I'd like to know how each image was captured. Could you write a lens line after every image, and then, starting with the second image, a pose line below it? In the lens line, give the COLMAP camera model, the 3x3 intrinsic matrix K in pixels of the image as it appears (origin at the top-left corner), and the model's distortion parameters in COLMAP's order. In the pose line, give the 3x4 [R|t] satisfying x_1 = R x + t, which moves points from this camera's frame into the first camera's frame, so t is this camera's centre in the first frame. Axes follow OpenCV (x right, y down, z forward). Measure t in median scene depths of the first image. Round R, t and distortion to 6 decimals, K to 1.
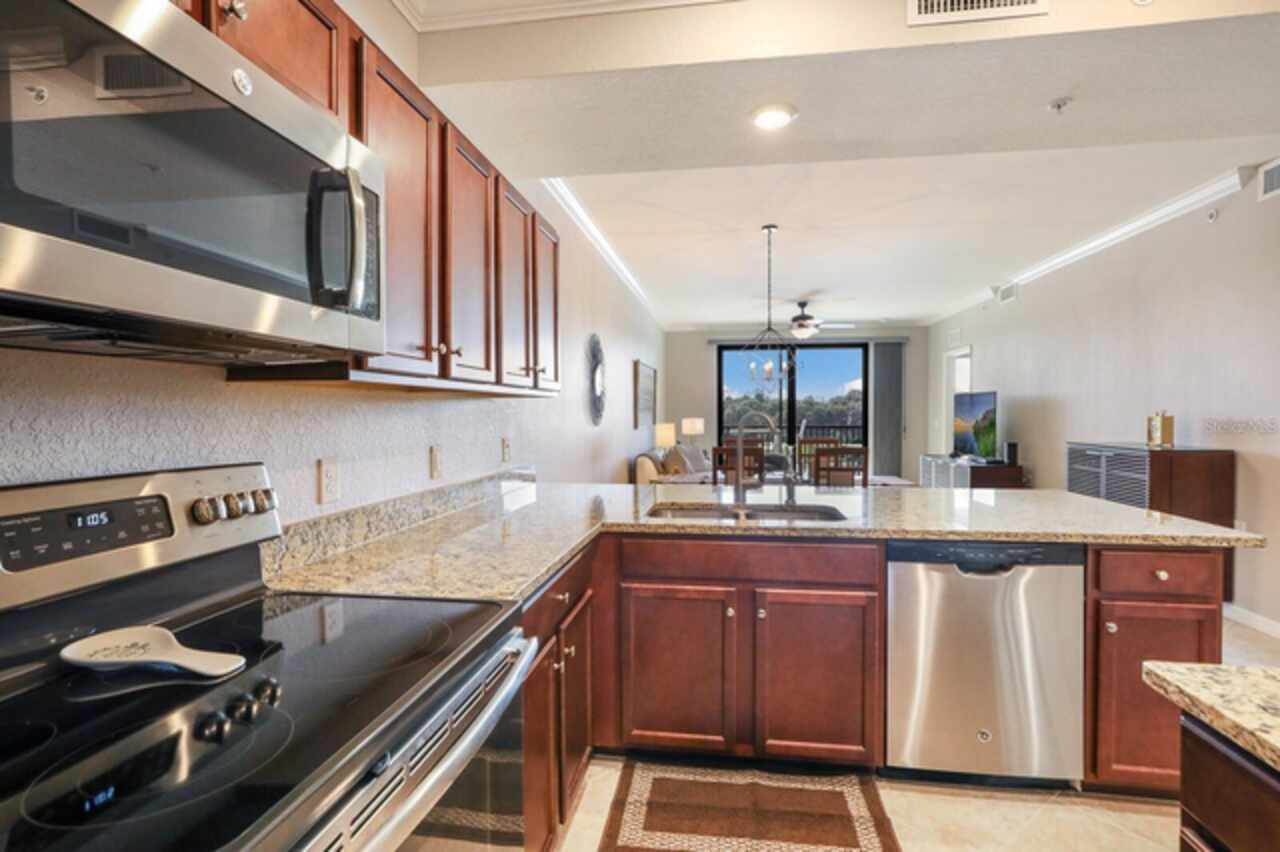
lens RADIAL K [[607.0, 0, 645.1], [0, 607.0, 421.6], [0, 0, 1]] dist [-0.014505, -0.000742]
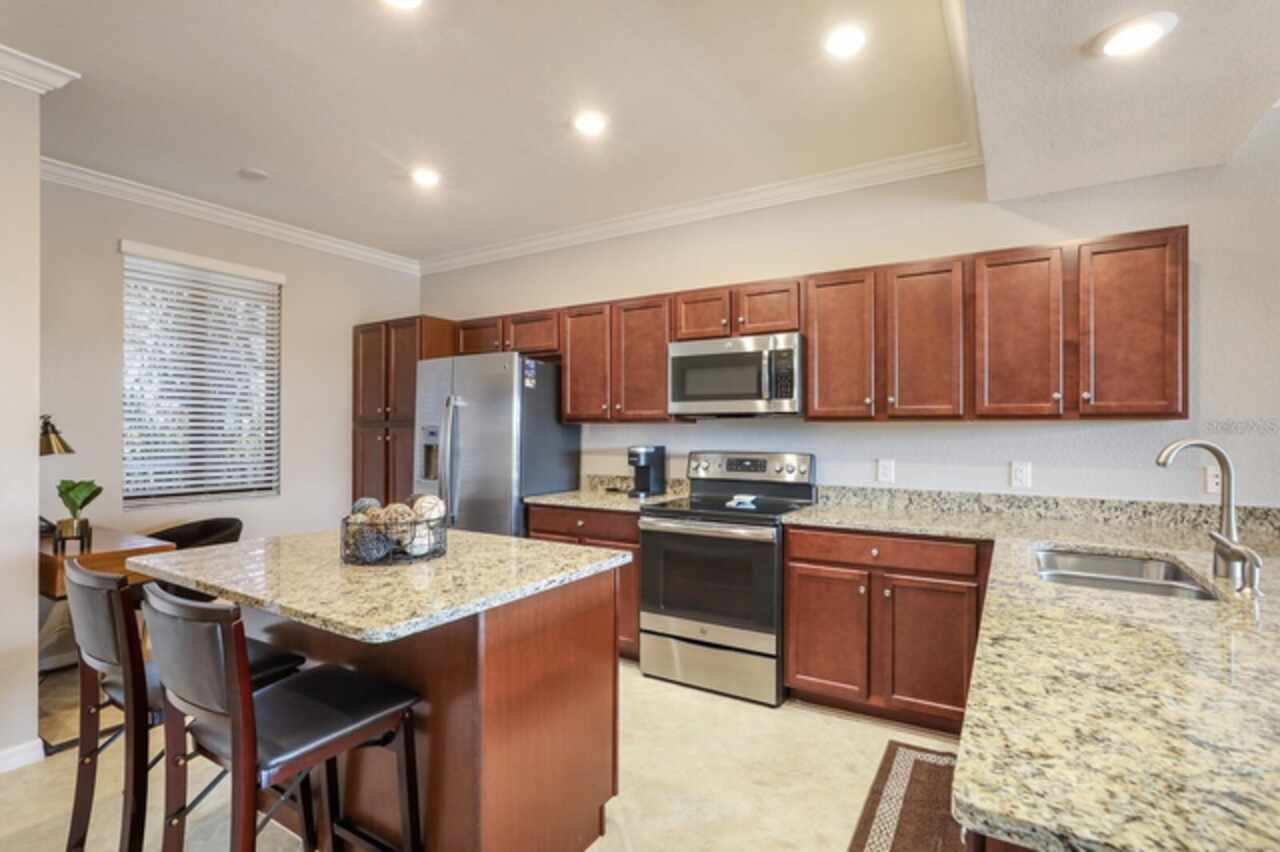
lens RADIAL K [[607.0, 0, 646.5], [0, 607.0, 428.6], [0, 0, 1]] dist [-0.014505, -0.000742]
pose [[-0.385920, 0.004617, -0.922521, 1.531093], [-0.017010, 0.999782, 0.012119, -0.046603], [0.922375, 0.020370, -0.385757, 1.036597]]
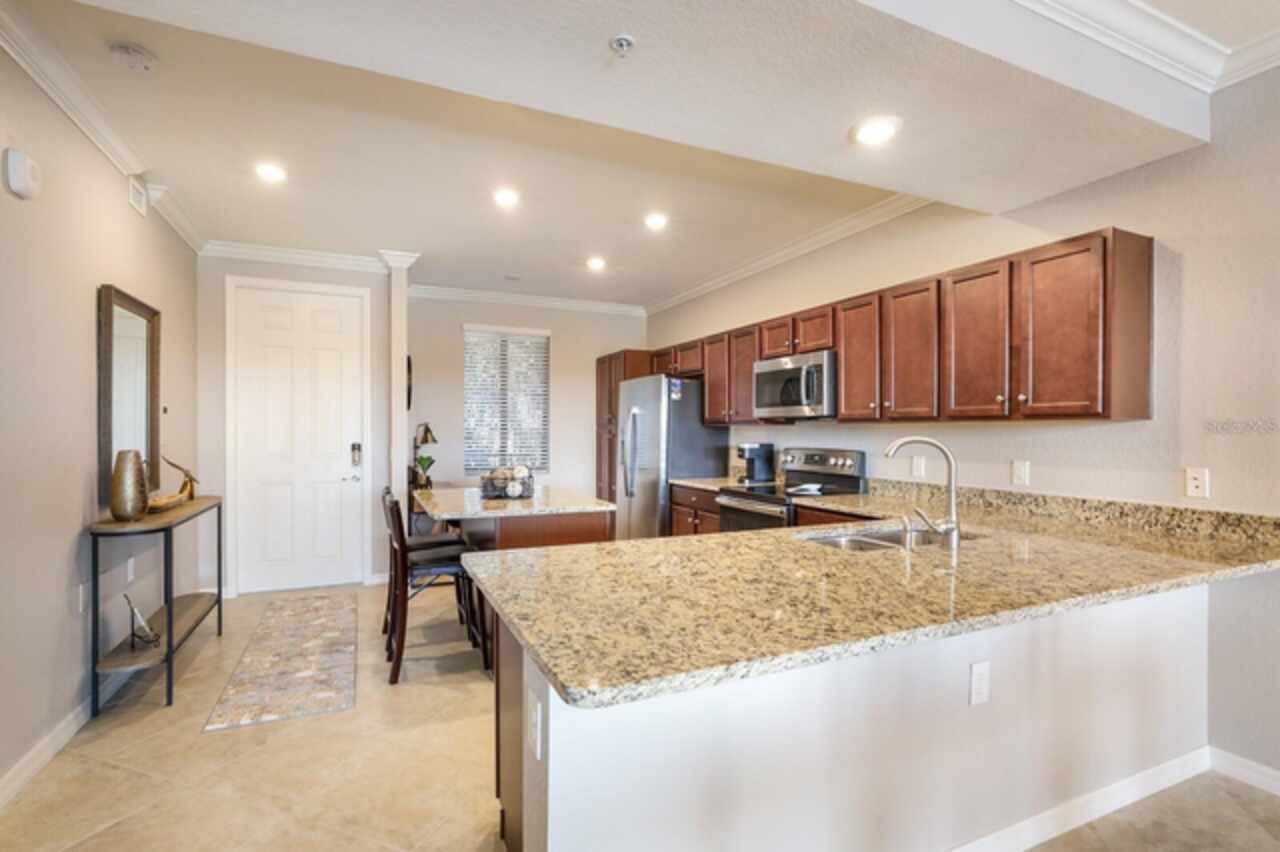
lens RADIAL K [[607.0, 0, 643.3], [0, 607.0, 425.0], [0, 0, 1]] dist [-0.014505, -0.000742]
pose [[-0.832549, 0.002354, -0.553946, 1.461785], [-0.005160, 0.999915, 0.012005, -0.070053], [0.553927, 0.012853, -0.832466, 2.233390]]
